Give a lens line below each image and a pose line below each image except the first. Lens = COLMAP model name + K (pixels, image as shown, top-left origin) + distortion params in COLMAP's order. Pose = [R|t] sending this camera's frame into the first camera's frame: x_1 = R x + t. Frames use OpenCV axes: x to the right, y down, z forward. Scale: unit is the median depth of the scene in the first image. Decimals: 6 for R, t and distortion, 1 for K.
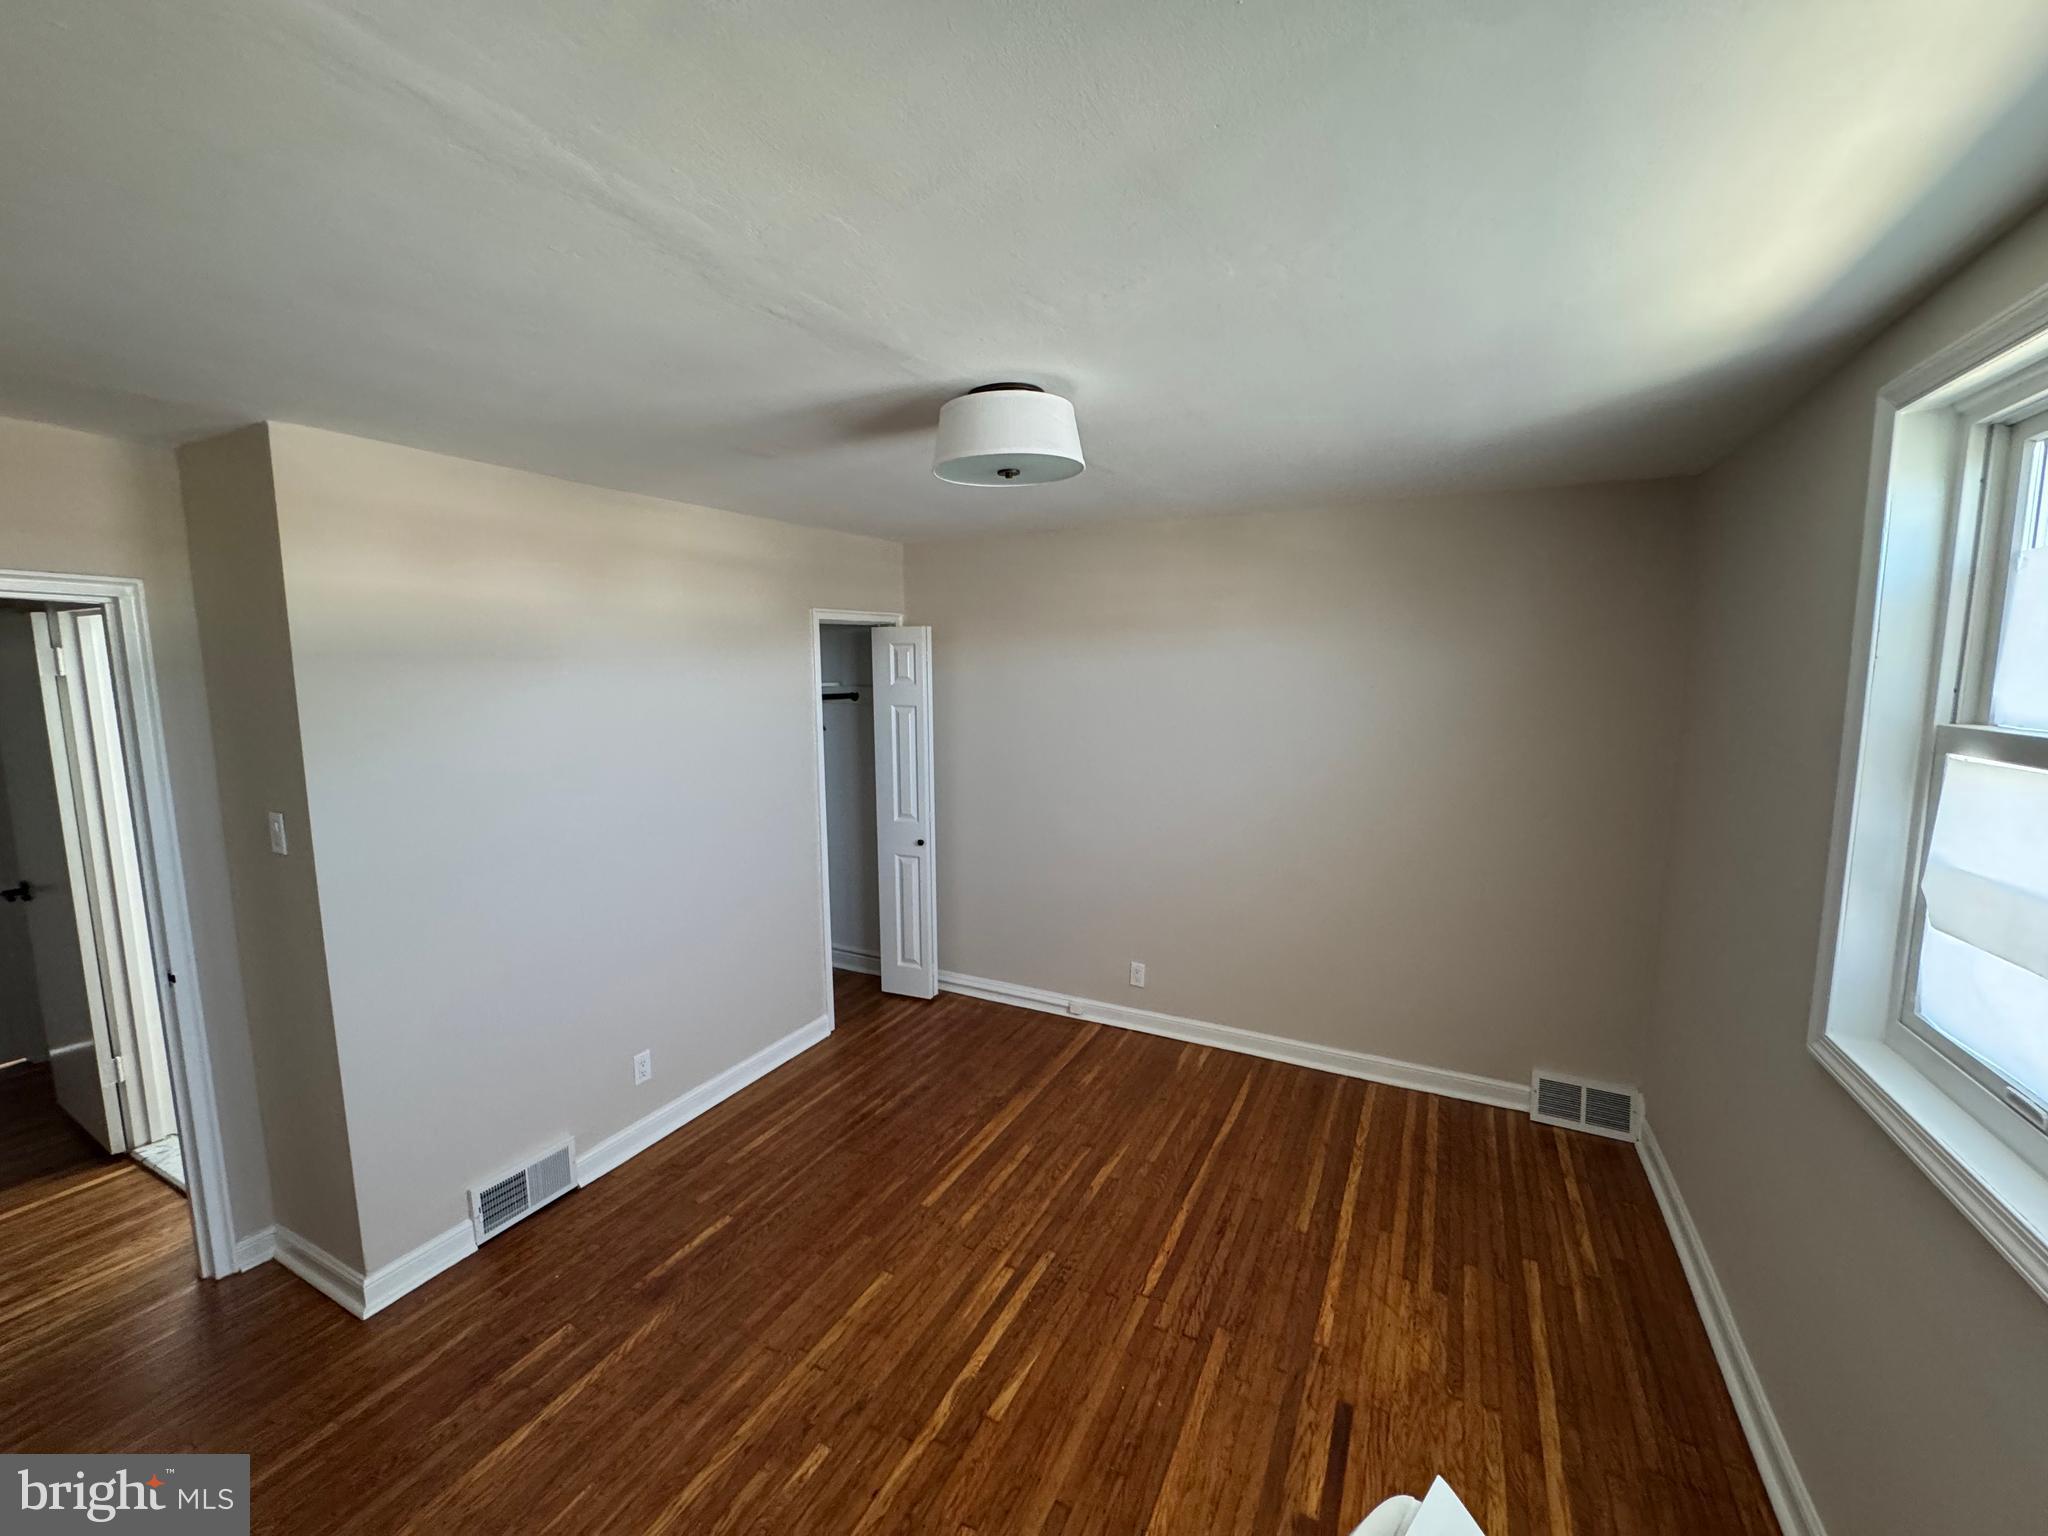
lens RADIAL K [[824.0, 0, 1030.7], [0, 824.0, 774.2], [0, 0, 1]] dist [-0.000916, 0.001076]
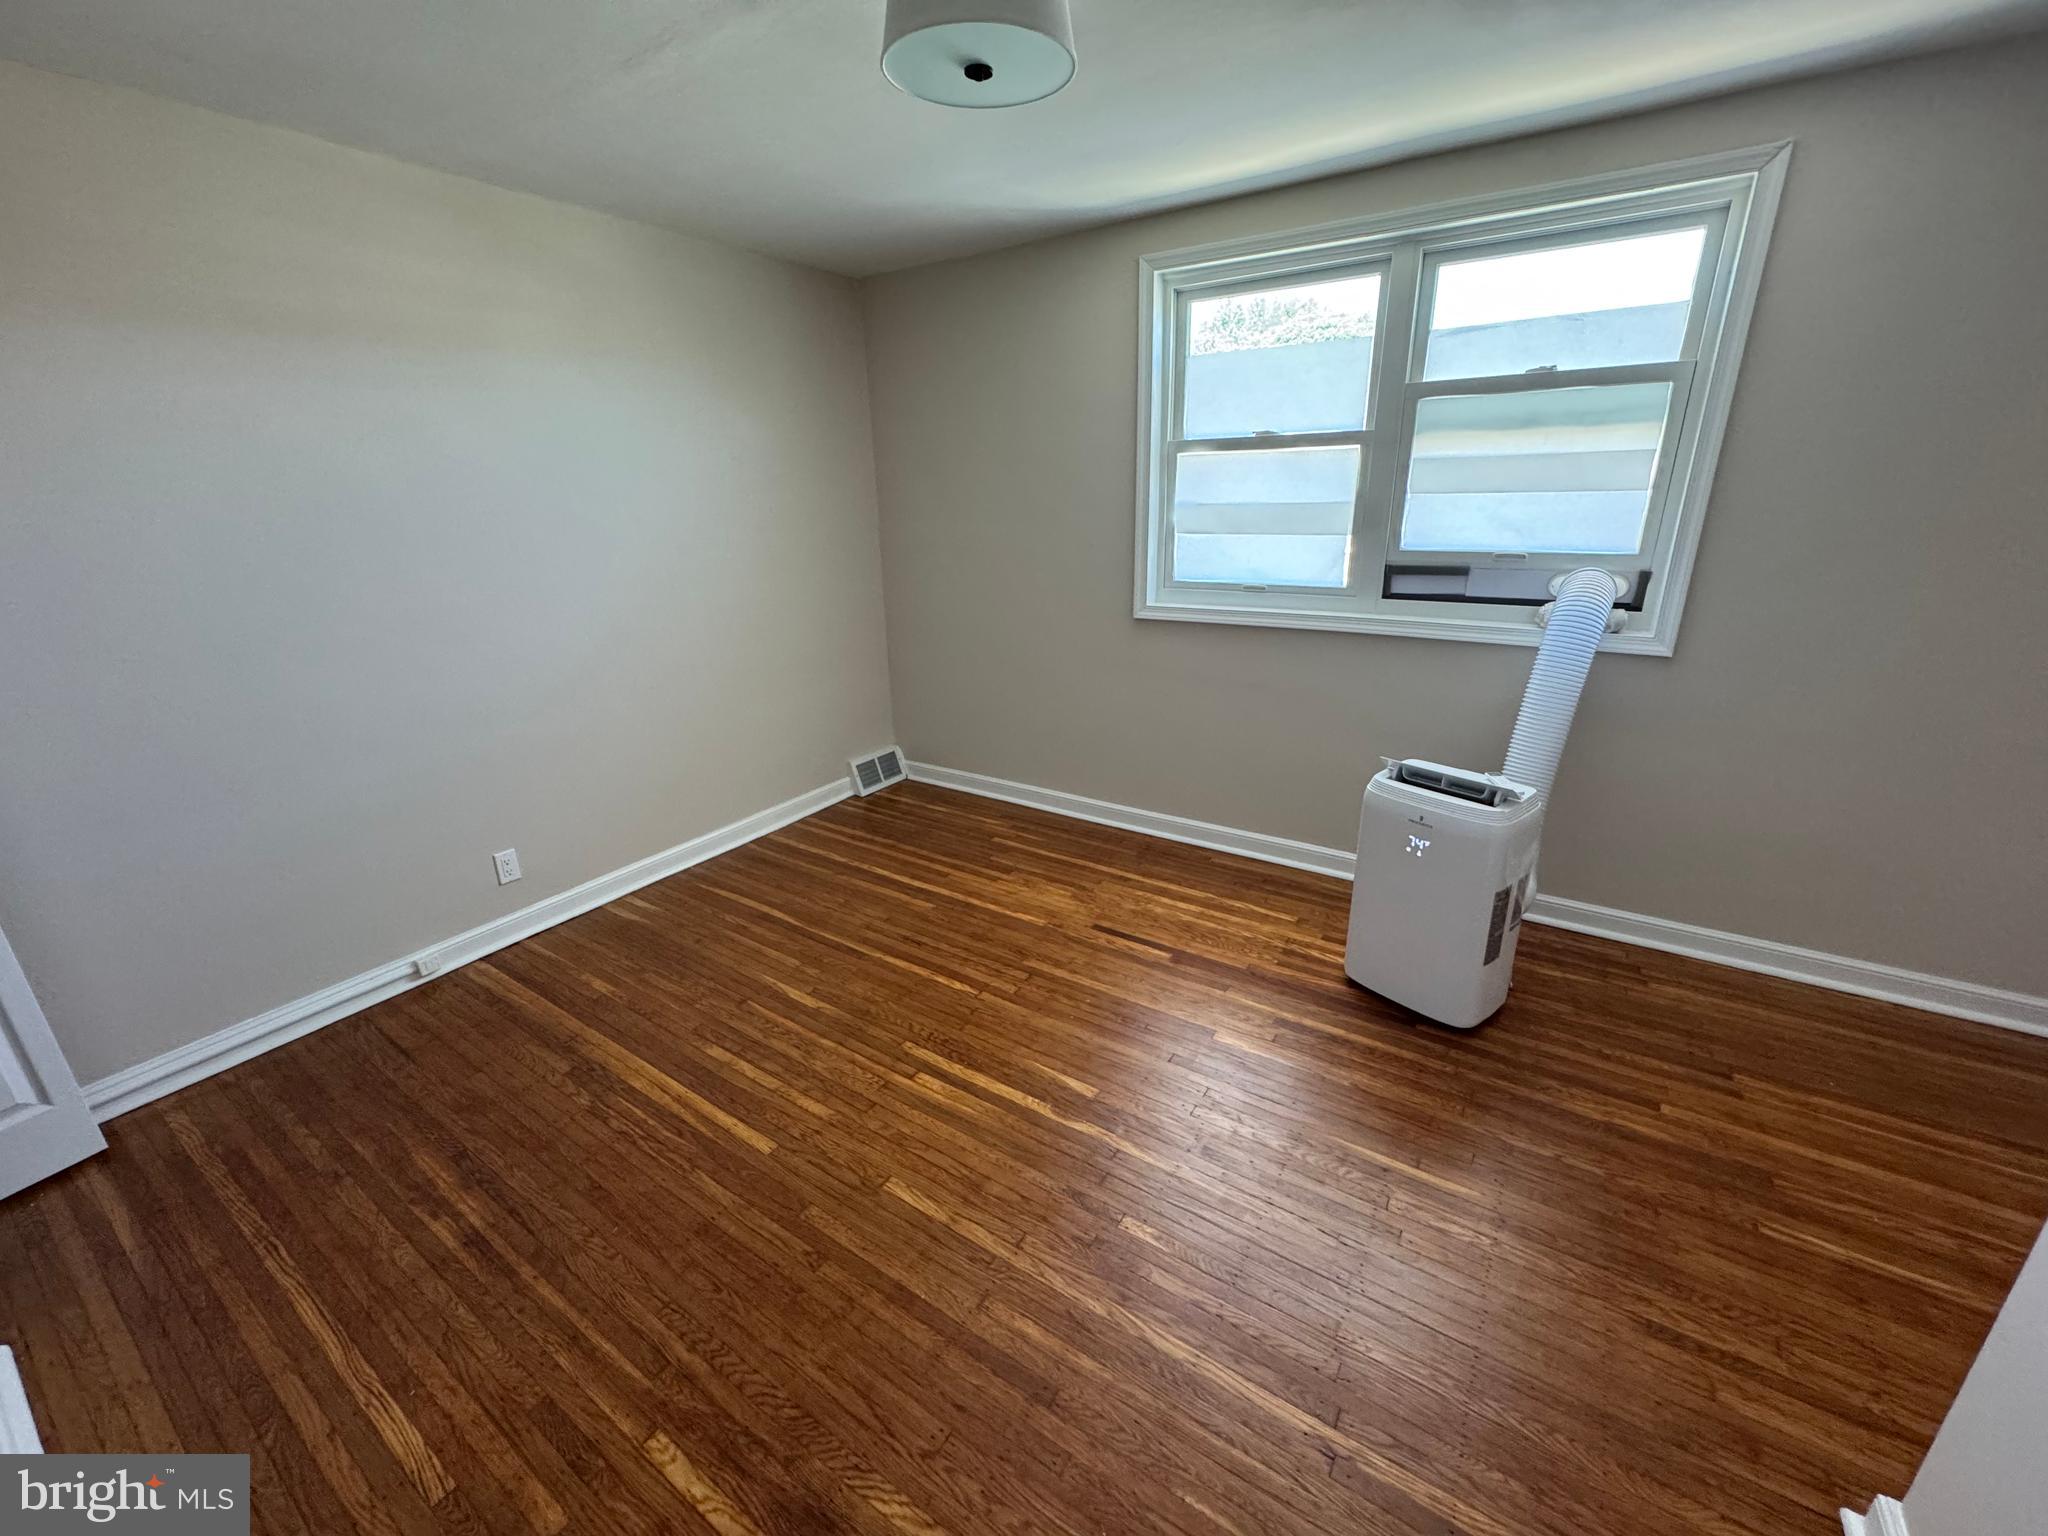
lens RADIAL K [[824.0, 0, 1029.0], [0, 824.0, 762.5], [0, 0, 1]] dist [-0.000916, 0.001076]
pose [[0.104830, -0.318080, 0.942251, -0.664172], [0.153928, 0.941243, 0.300614, 0.017000], [-0.982505, 0.113525, 0.147632, 0.614737]]
